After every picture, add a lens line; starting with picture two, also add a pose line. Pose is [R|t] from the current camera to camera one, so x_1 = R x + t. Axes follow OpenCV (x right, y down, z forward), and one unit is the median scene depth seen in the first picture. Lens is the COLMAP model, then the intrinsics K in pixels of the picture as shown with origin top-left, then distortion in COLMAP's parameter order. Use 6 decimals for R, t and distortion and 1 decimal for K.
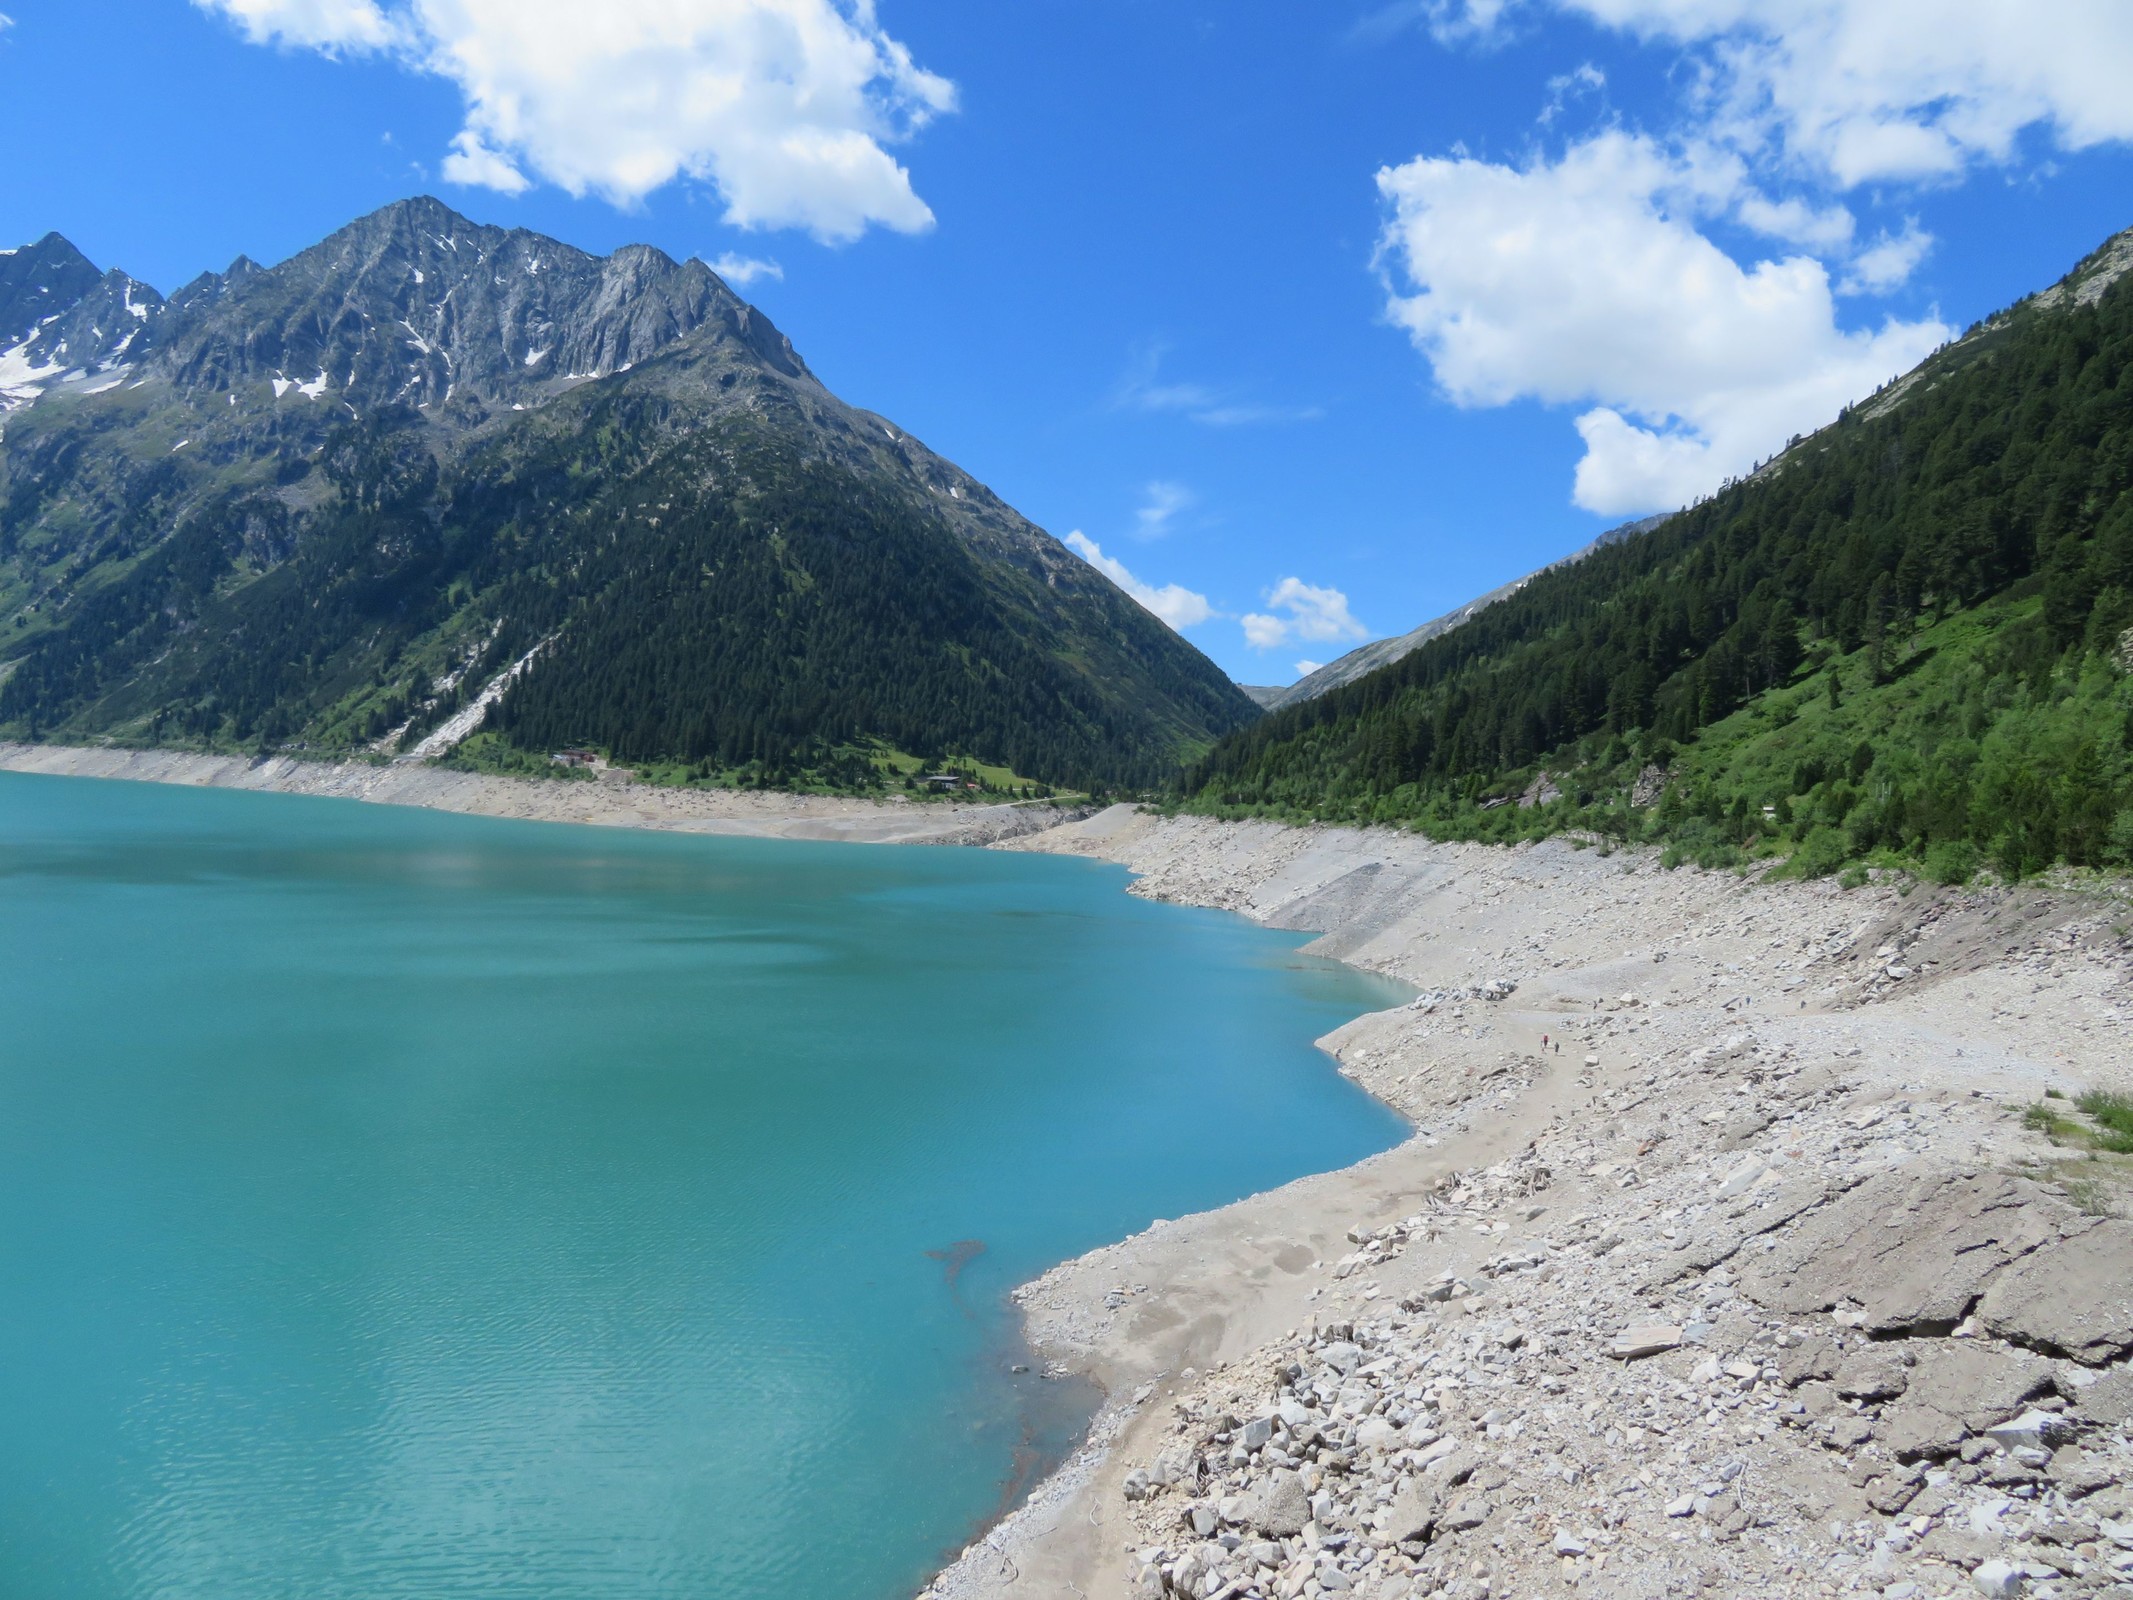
lens RADIAL K [[1520.2, 0, 1064.1], [0, 1520.2, 803.8], [0, 0, 1]] dist [-0.014175, 0.006985]
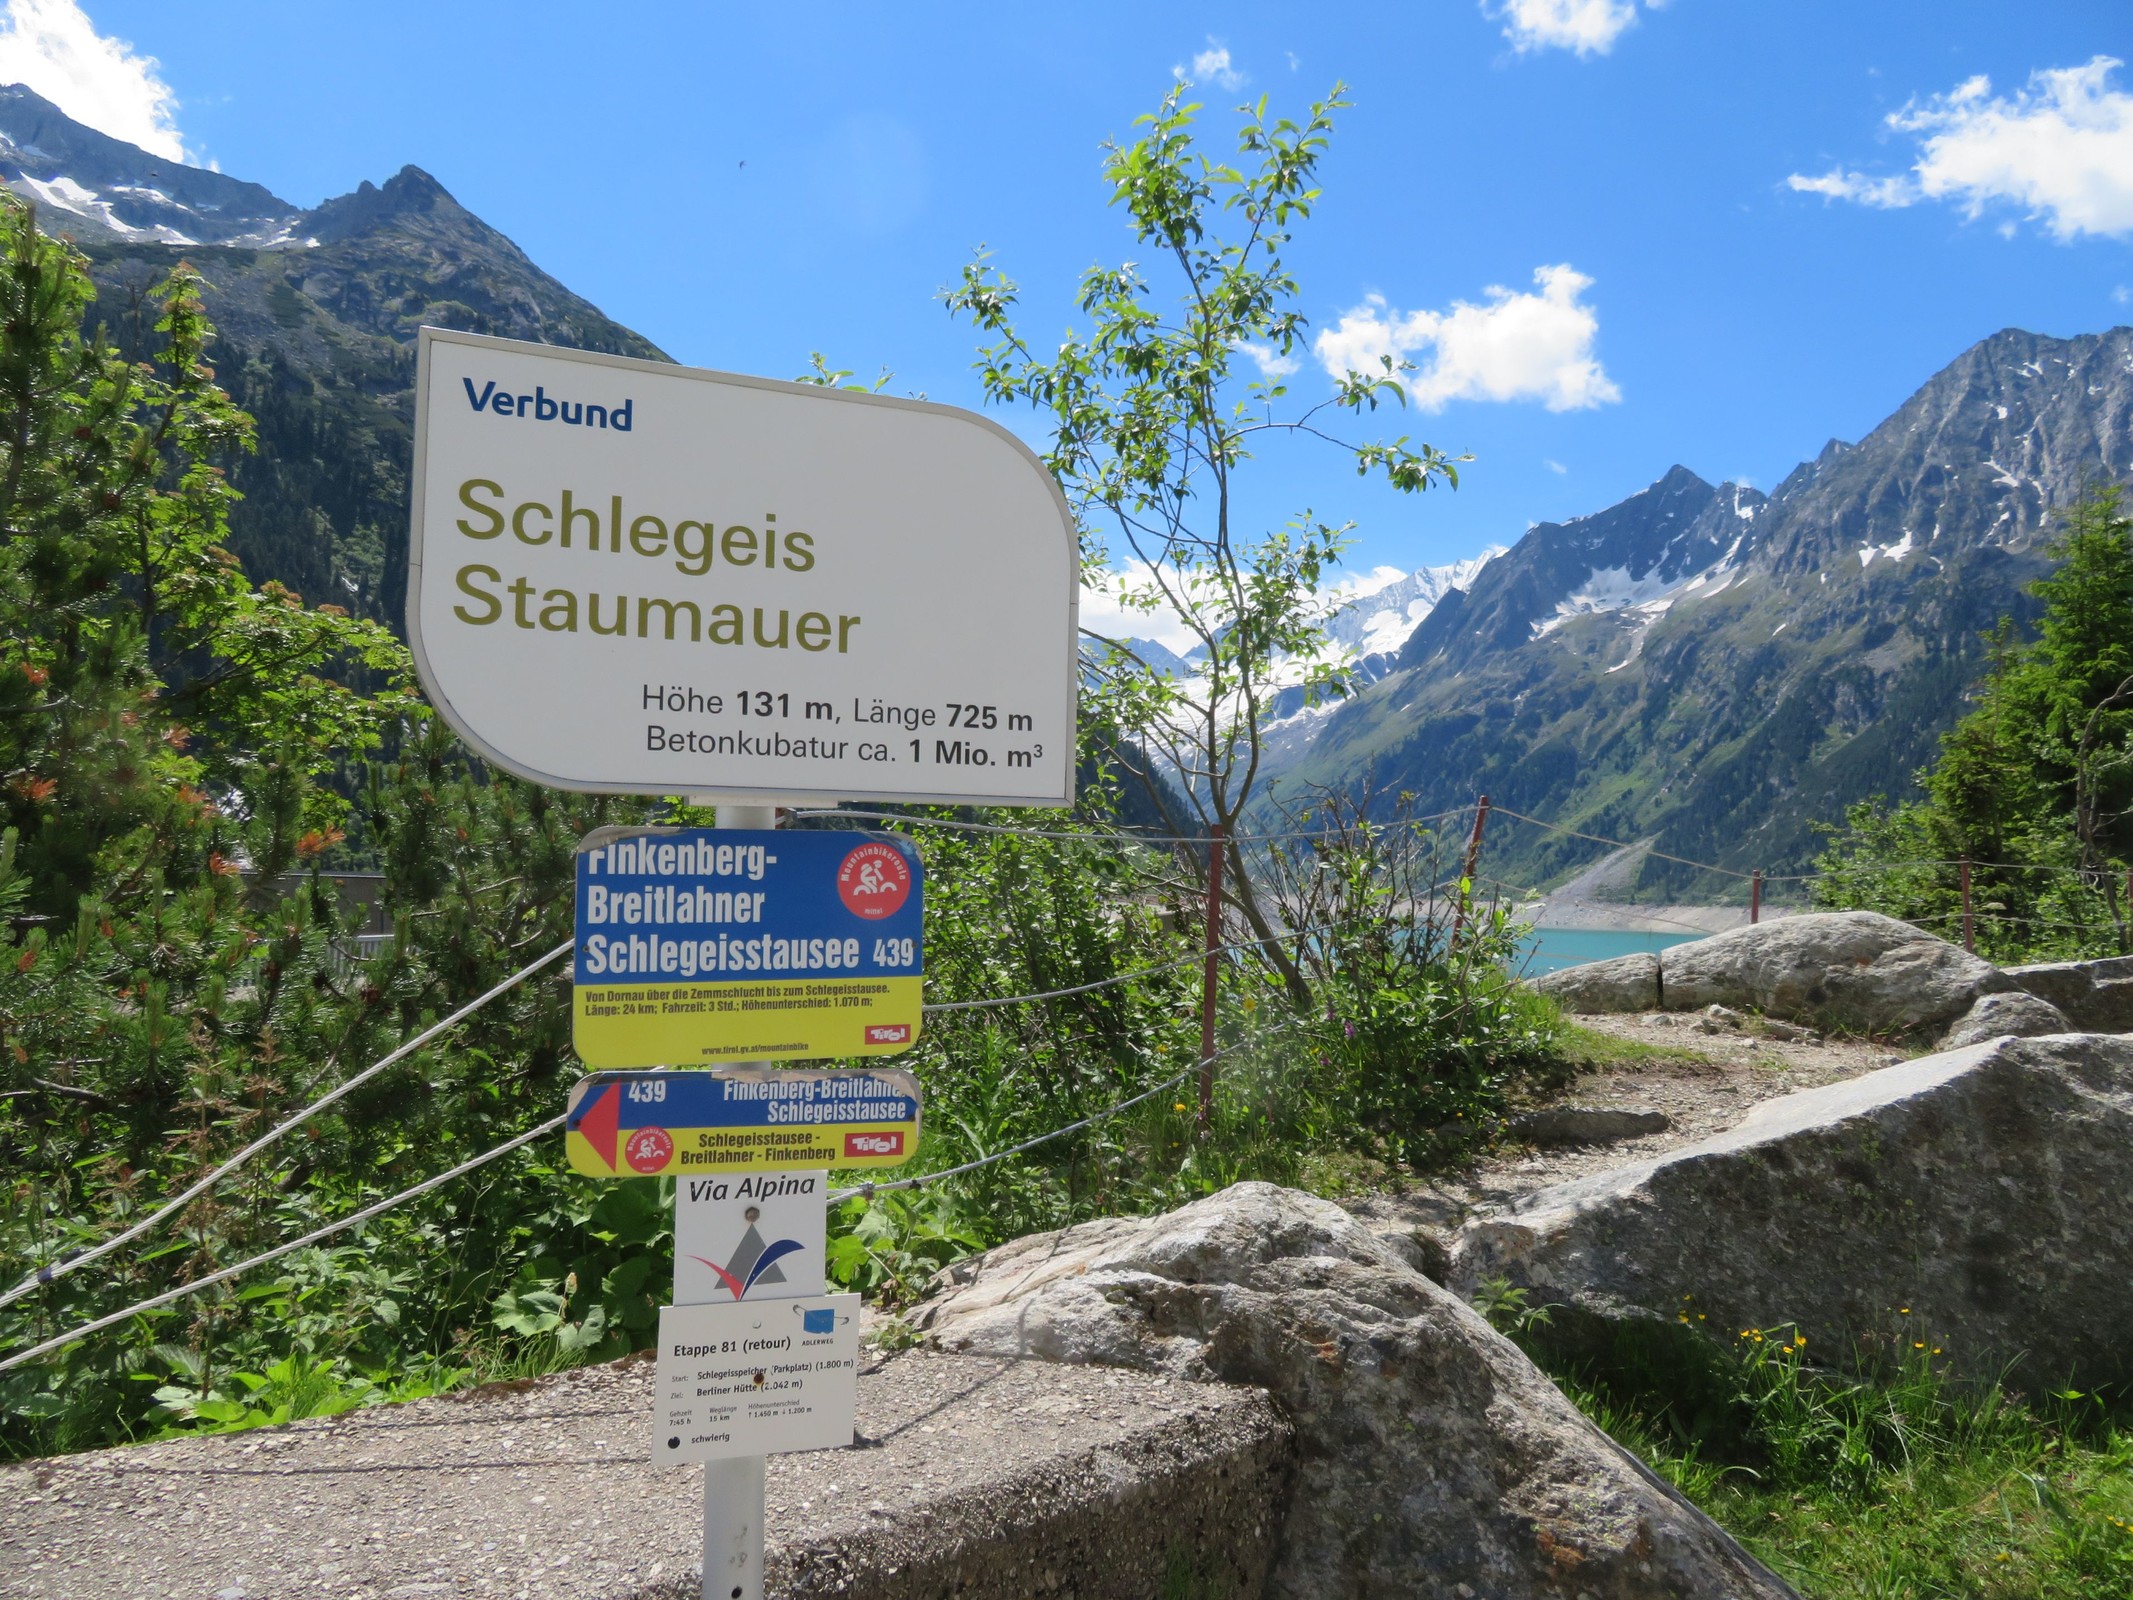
lens RADIAL K [[1520.2, 0, 1064.9], [0, 1520.2, 801.9], [0, 0, 1]] dist [-0.014175, 0.006985]
pose [[0.546626, -0.093297, -0.832163, 0.036599], [0.007910, 0.994305, -0.106280, 0.001661], [0.837339, 0.051513, 0.544251, -0.029233]]
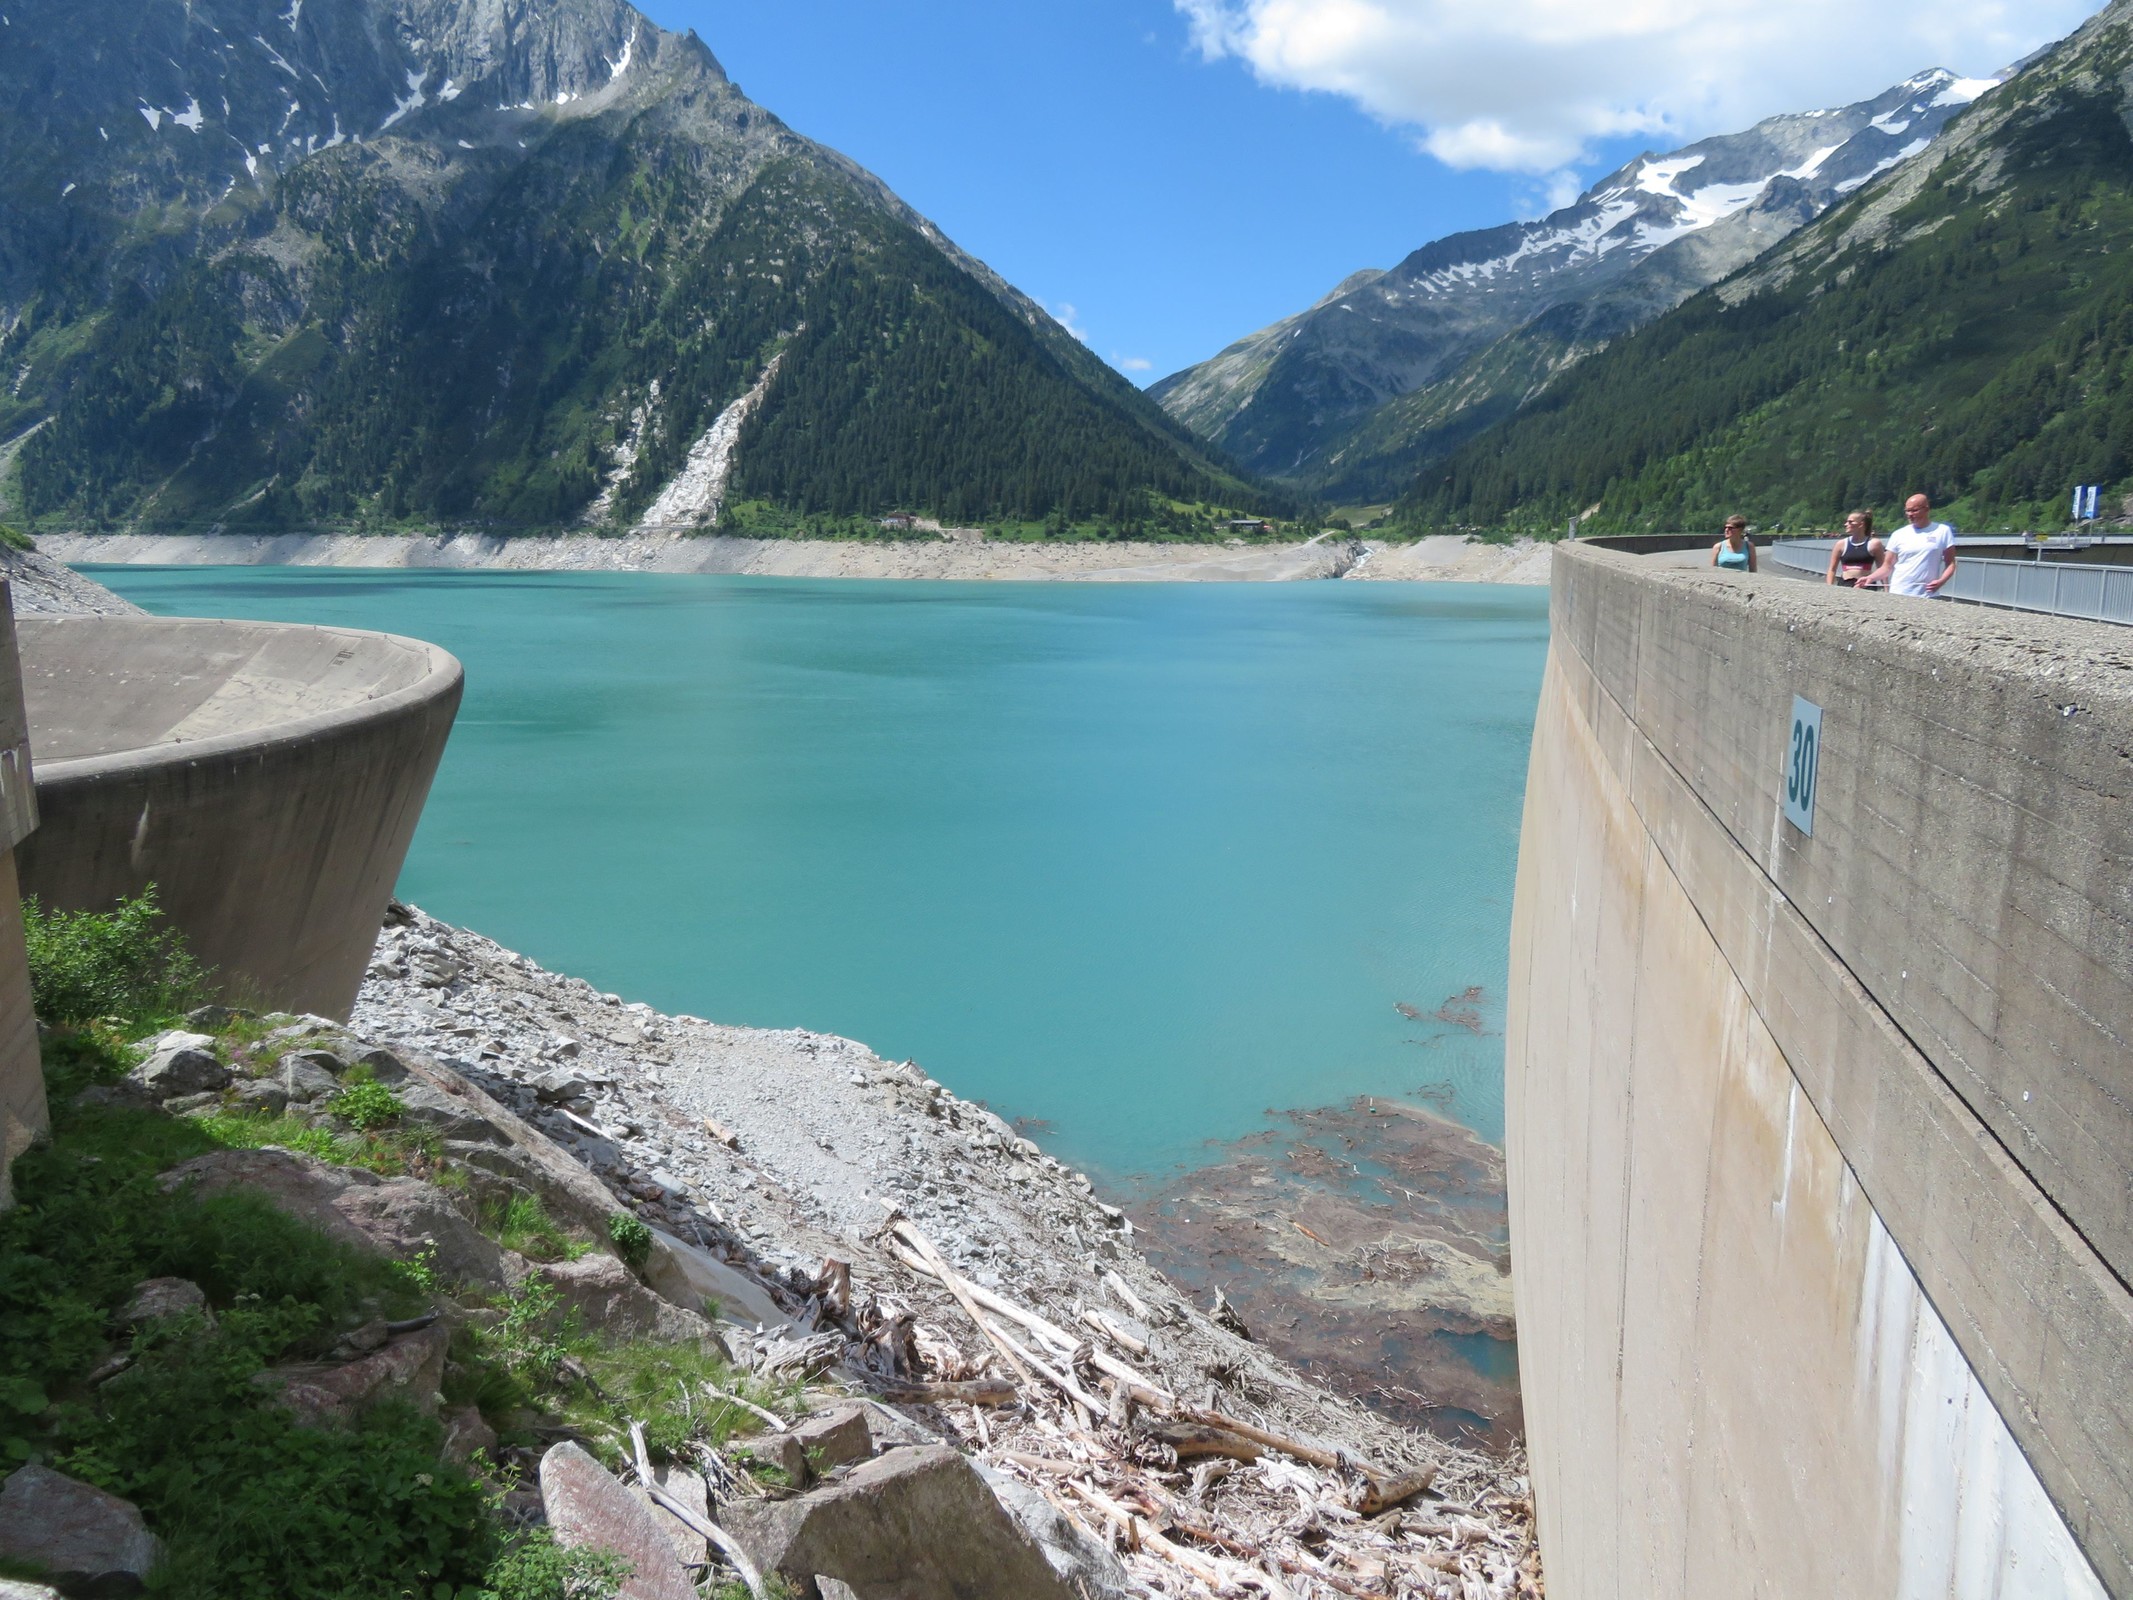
lens RADIAL K [[1520.2, 0, 1070.3], [0, 1520.2, 789.4], [0, 0, 1]] dist [-0.014175, 0.006985]
pose [[0.974982, -0.089002, 0.203690, -0.200176], [0.052933, 0.982944, 0.176125, -0.011777], [-0.215891, -0.160936, 0.963063, -0.047575]]
